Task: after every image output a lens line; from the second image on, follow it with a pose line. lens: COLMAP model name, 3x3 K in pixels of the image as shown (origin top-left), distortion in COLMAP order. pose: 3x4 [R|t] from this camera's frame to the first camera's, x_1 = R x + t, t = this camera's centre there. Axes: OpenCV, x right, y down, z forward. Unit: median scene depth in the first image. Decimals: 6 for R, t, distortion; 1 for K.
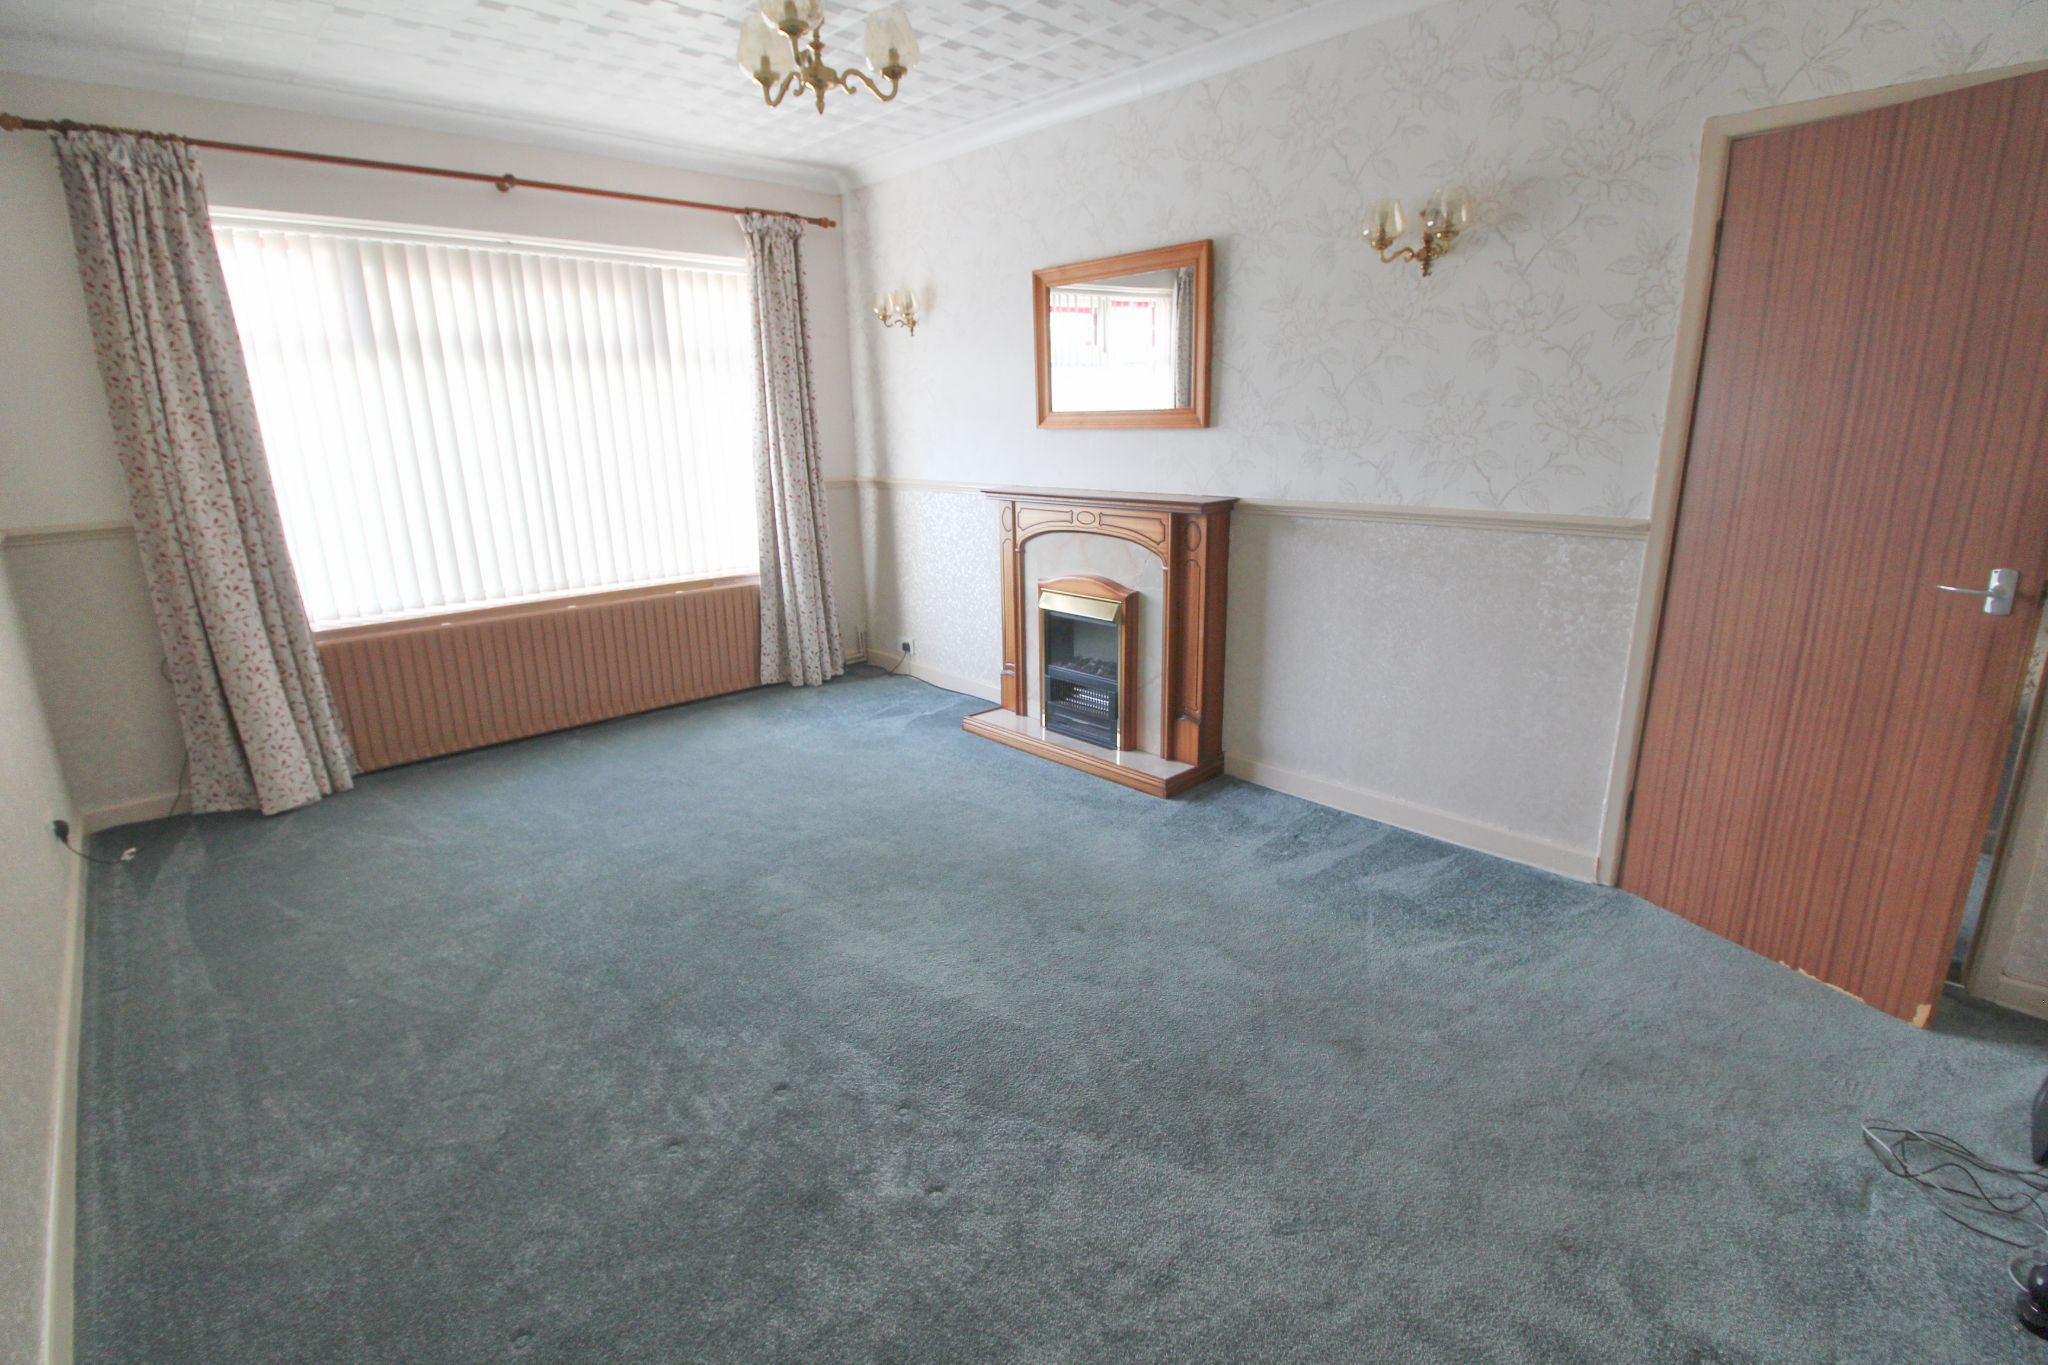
lens RADIAL K [[945.2, 0, 1023.9], [0, 945.2, 674.9], [0, 0, 1]] dist [-0.001096, -0.008841]
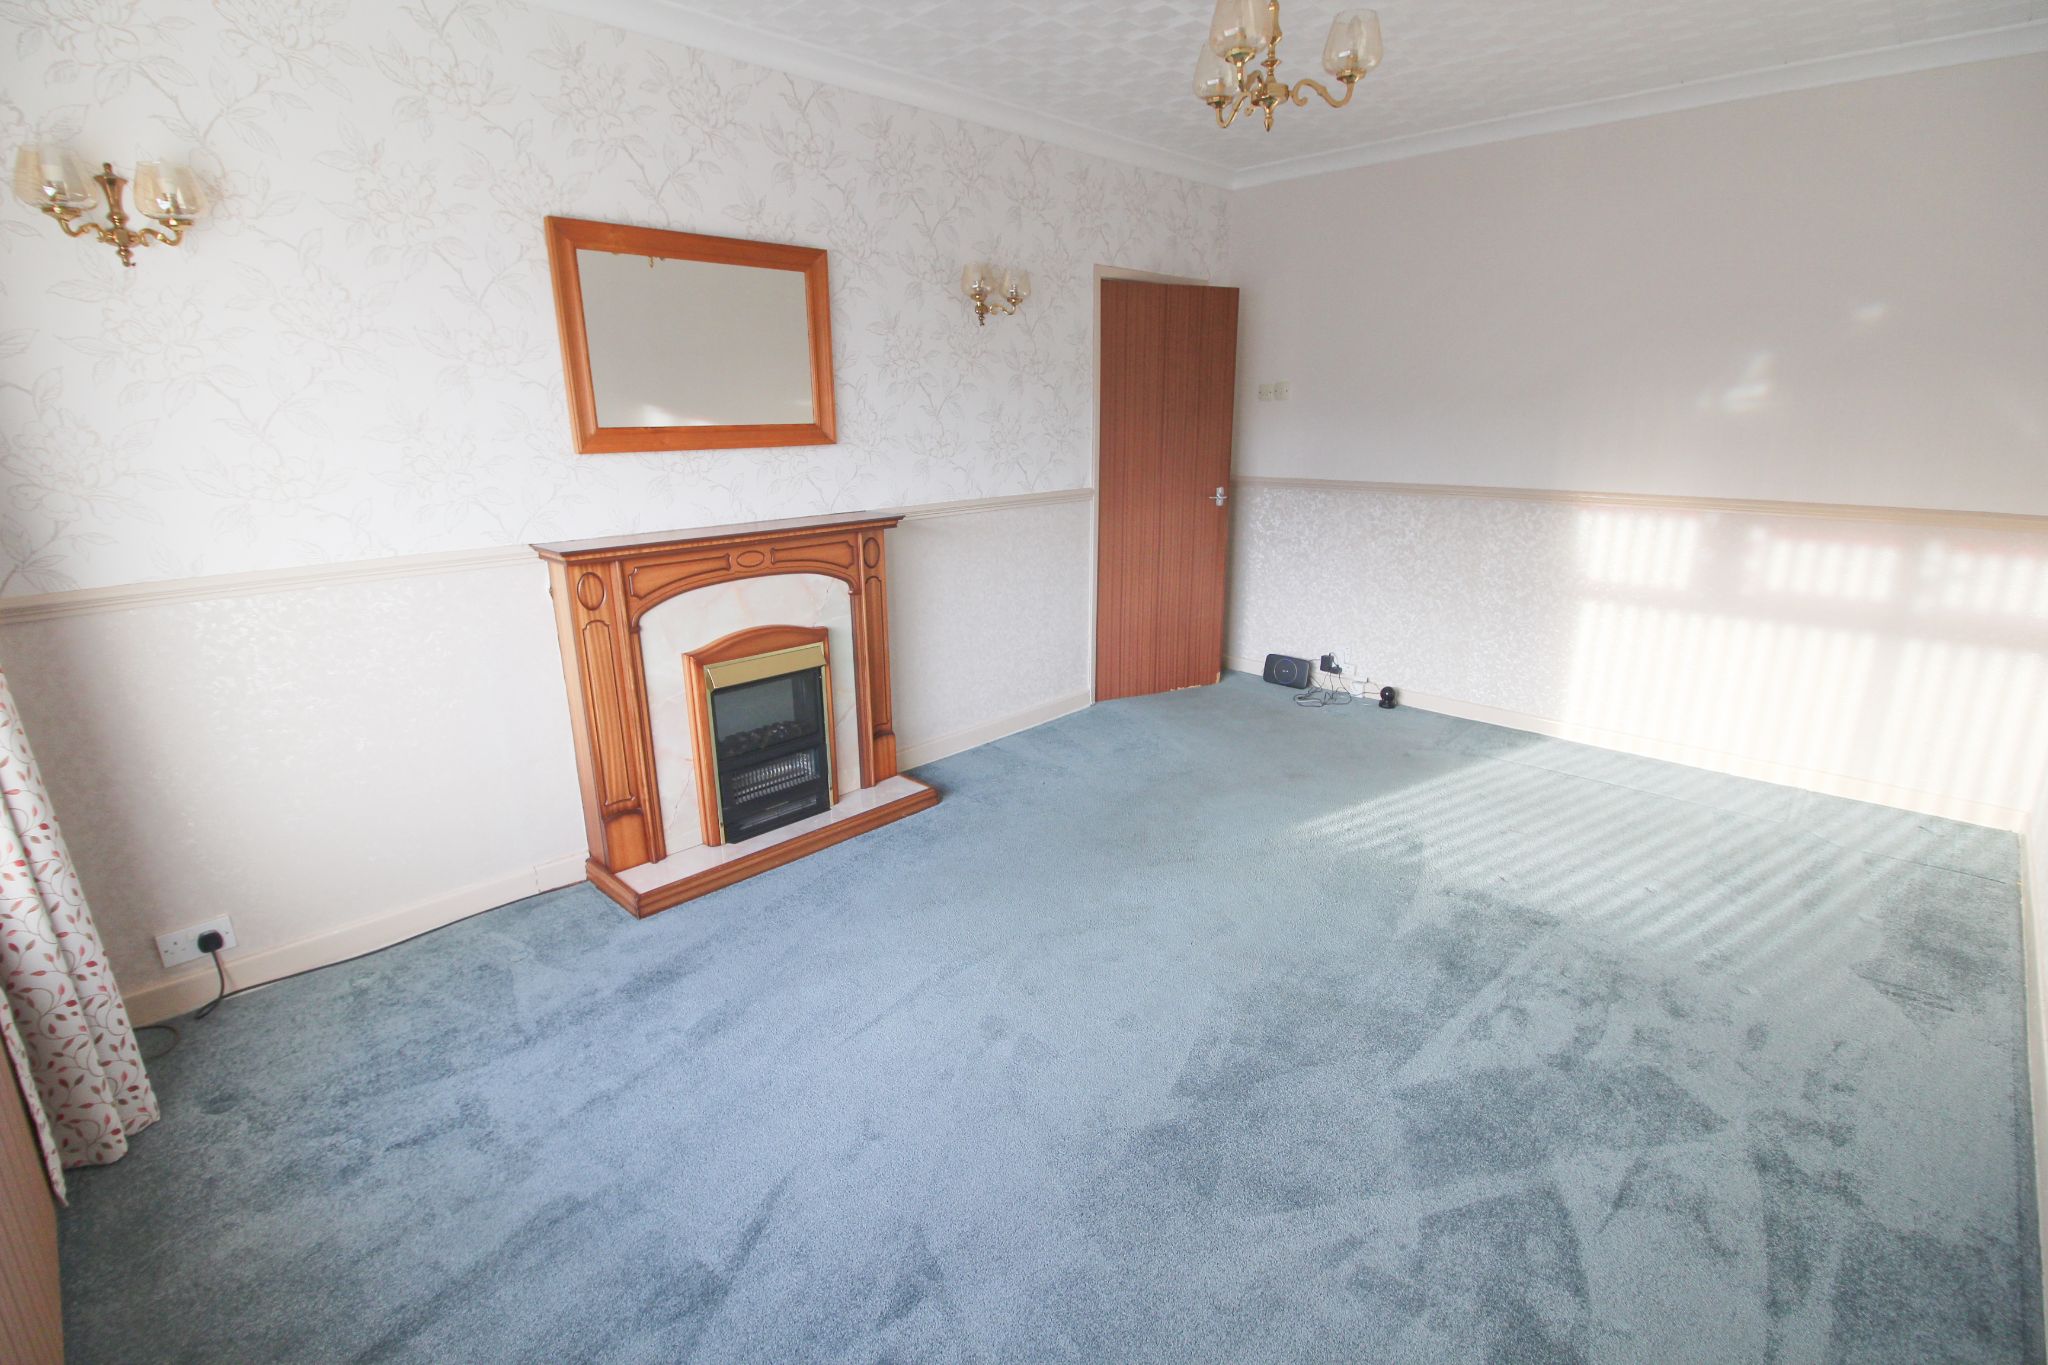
lens RADIAL K [[945.2, 0, 978.4], [0, 945.2, 694.6], [0, 0, 1]] dist [-0.001096, -0.008841]
pose [[-0.014878, -0.260871, 0.965259, -1.116231], [0.284844, 0.924260, 0.254181, -0.310955], [-0.958459, 0.278730, 0.060556, 1.186815]]
